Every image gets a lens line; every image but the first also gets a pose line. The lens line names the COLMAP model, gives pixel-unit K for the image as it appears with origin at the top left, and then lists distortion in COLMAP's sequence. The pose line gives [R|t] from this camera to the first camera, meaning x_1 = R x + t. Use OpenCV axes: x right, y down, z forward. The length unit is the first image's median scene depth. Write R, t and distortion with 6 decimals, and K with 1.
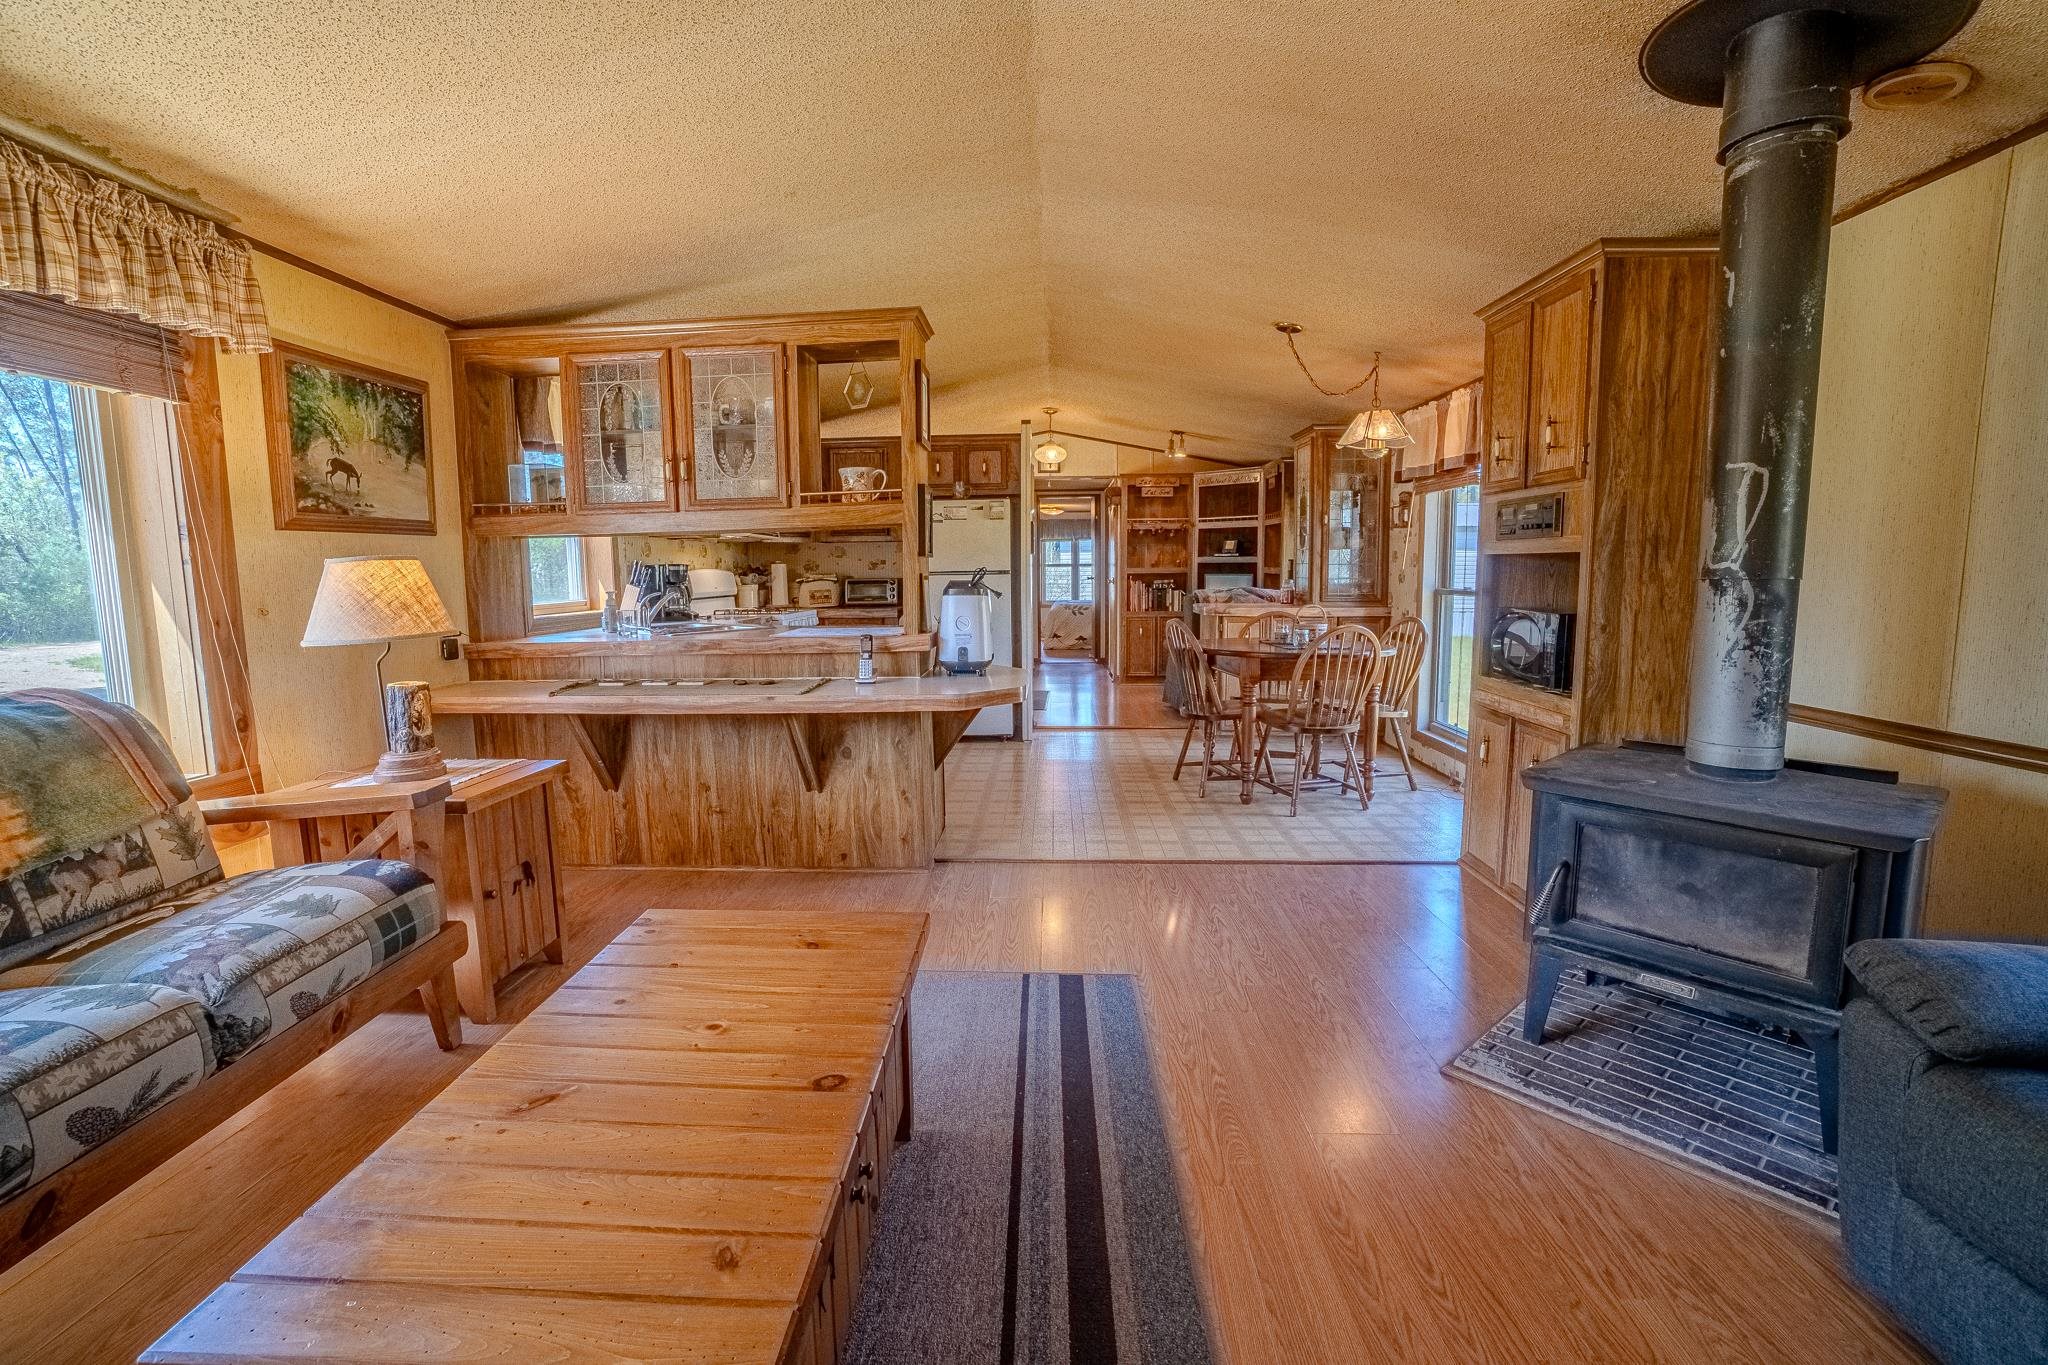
lens RADIAL K [[903.1, 0, 1005.7], [0, 903.1, 678.6], [0, 0, 1]] dist [-0.057250, 0.018748]
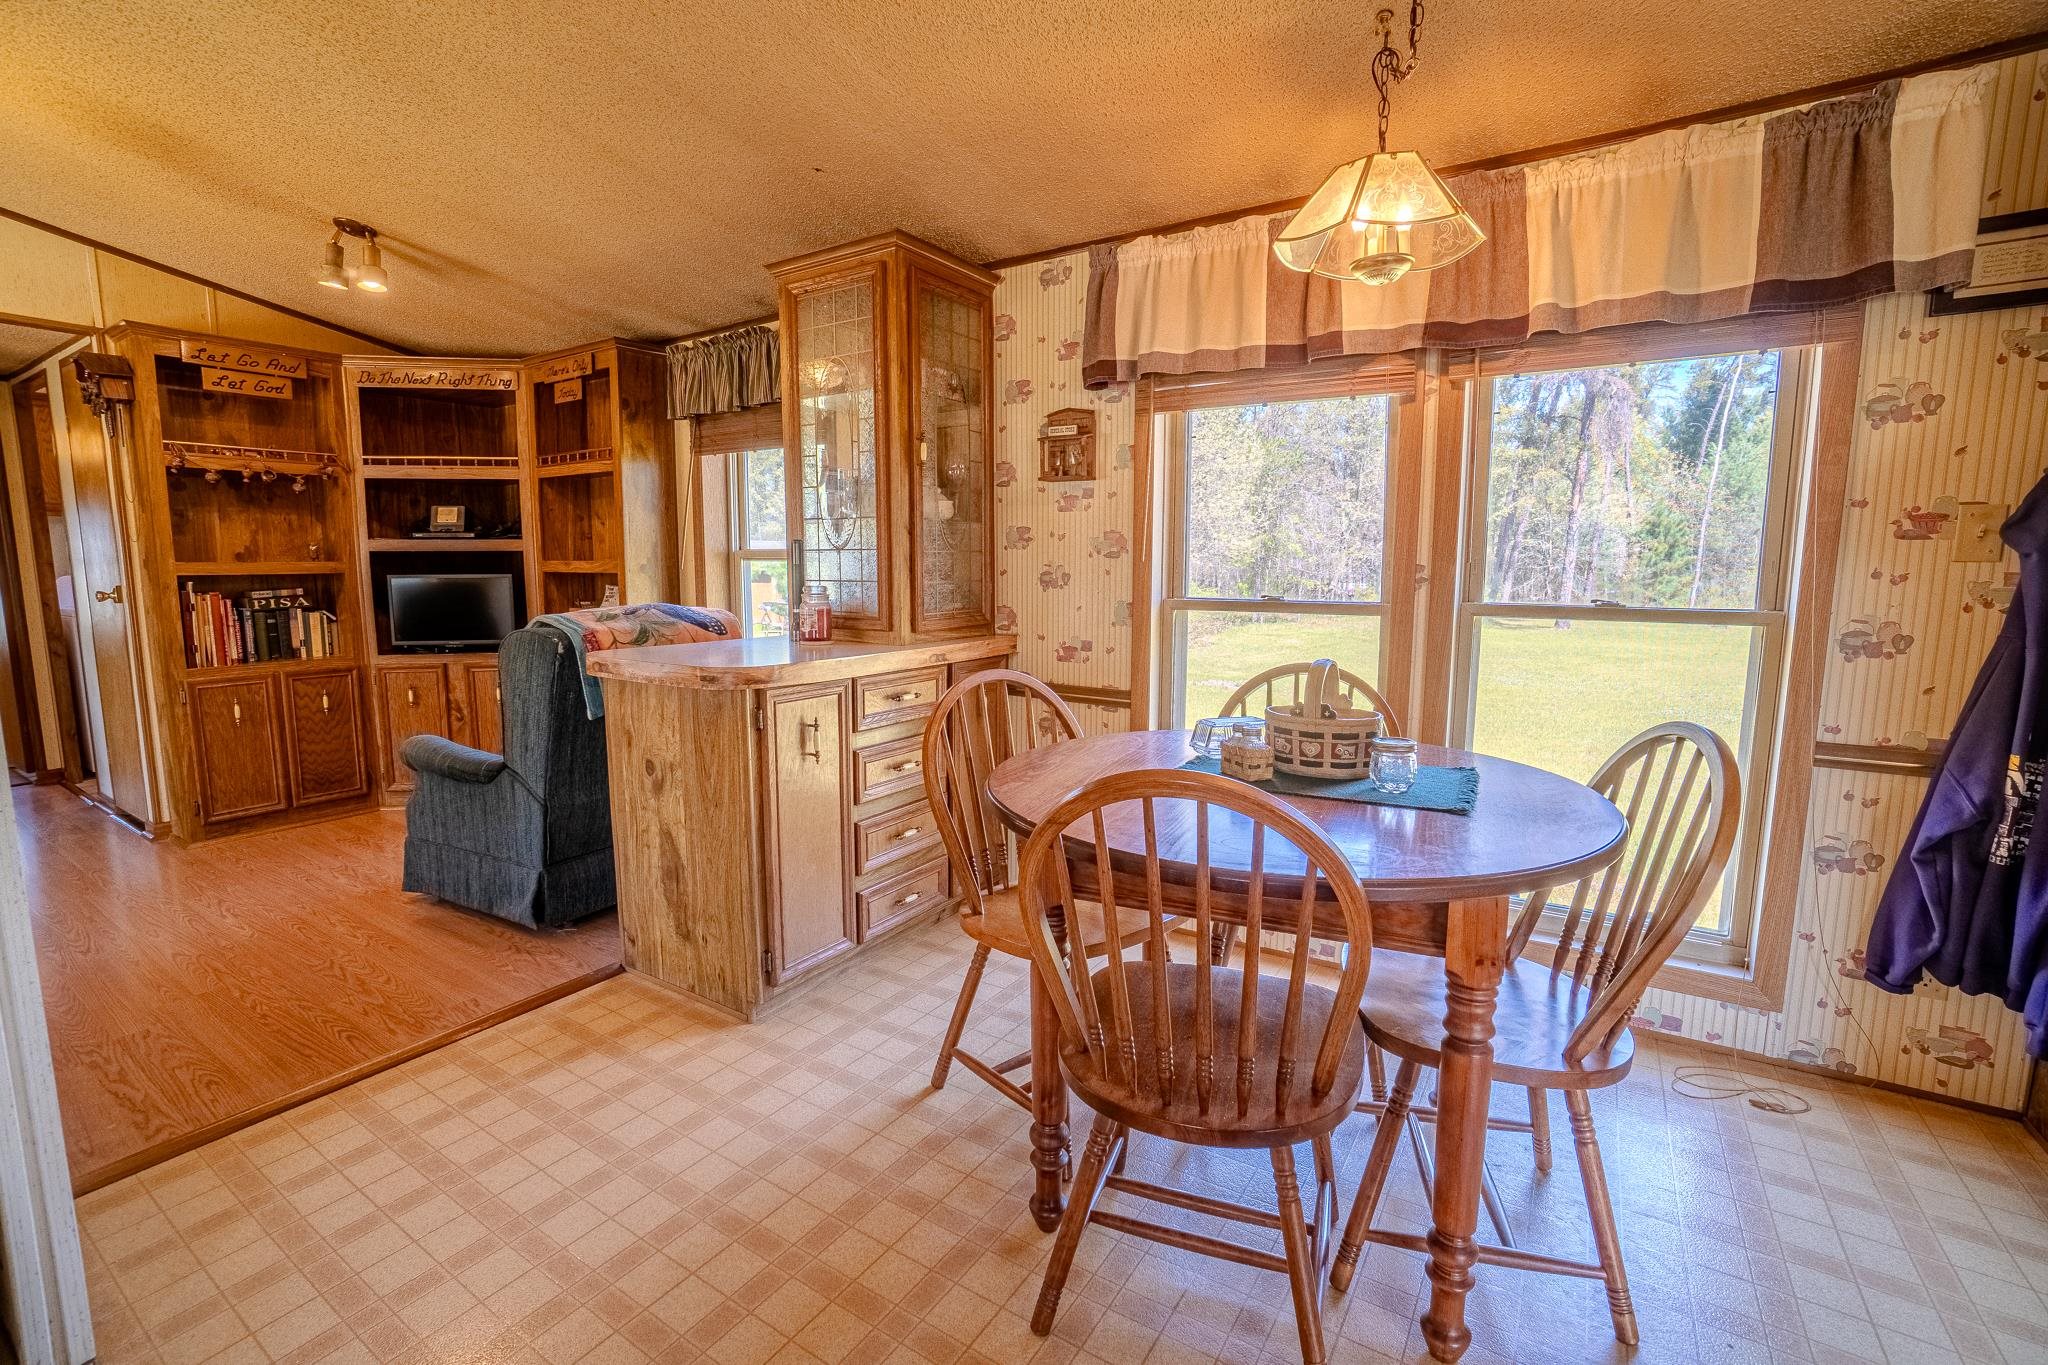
lens RADIAL K [[903.1, 0, 1006.7], [0, 903.1, 676.4], [0, 0, 1]] dist [-0.057250, 0.018748]
pose [[0.511996, -0.096240, 0.853579, -0.034784], [0.098752, 0.993710, 0.052806, -0.148048], [-0.853293, 0.057256, 0.518280, 1.284234]]
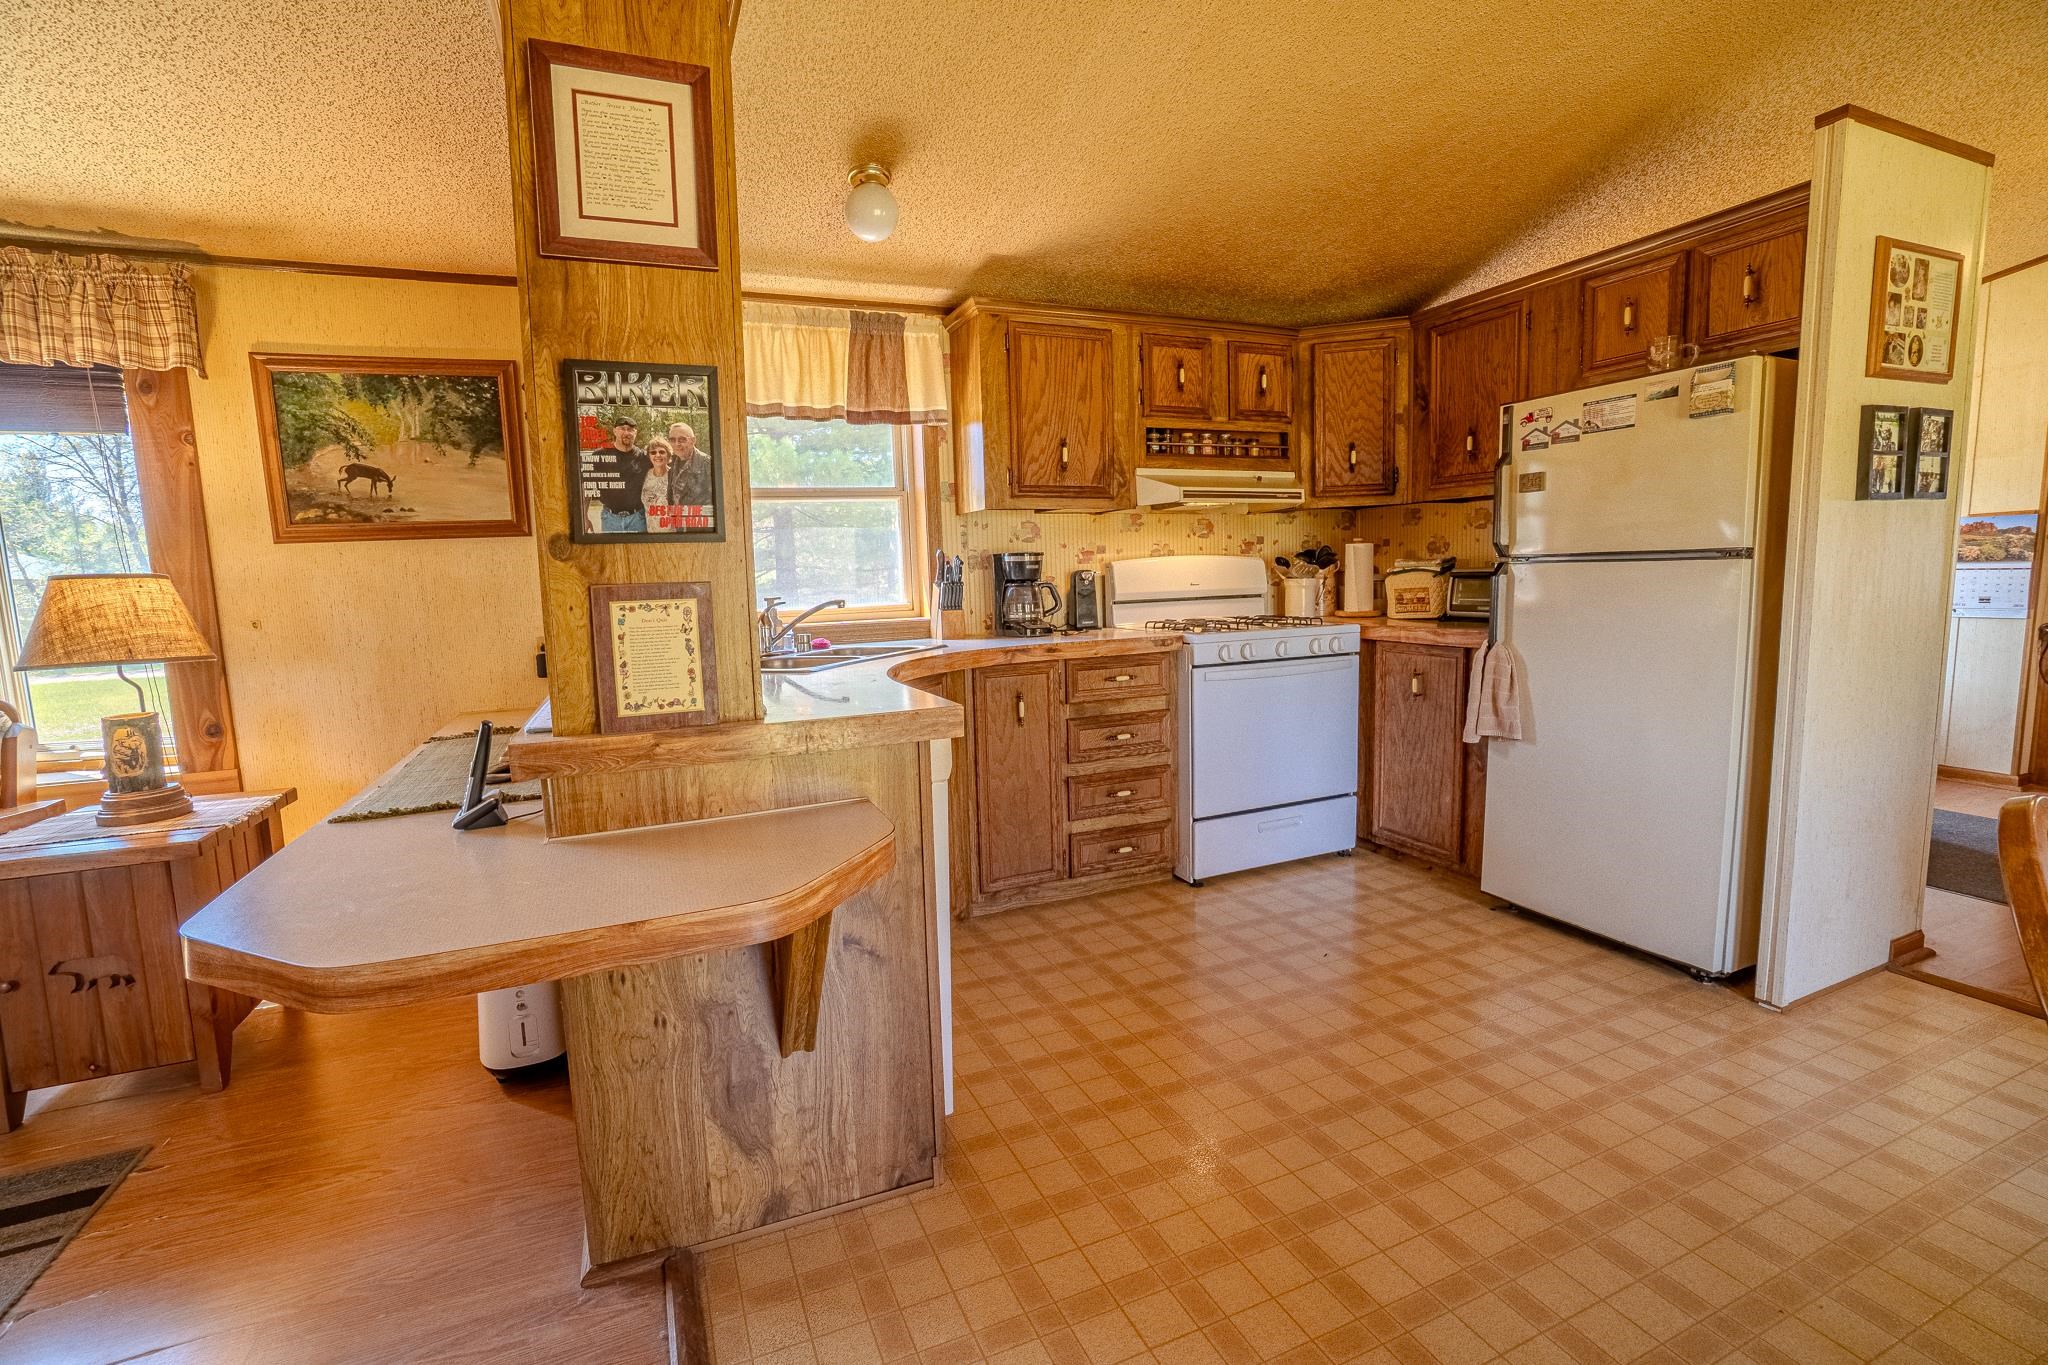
lens RADIAL K [[903.1, 0, 1005.2], [0, 903.1, 673.4], [0, 0, 1]] dist [-0.057250, 0.018748]
pose [[0.439223, 0.098757, -0.892934, 0.355525], [-0.079900, 0.994295, 0.070665, -0.122767], [0.894818, 0.040307, 0.444607, 1.008420]]
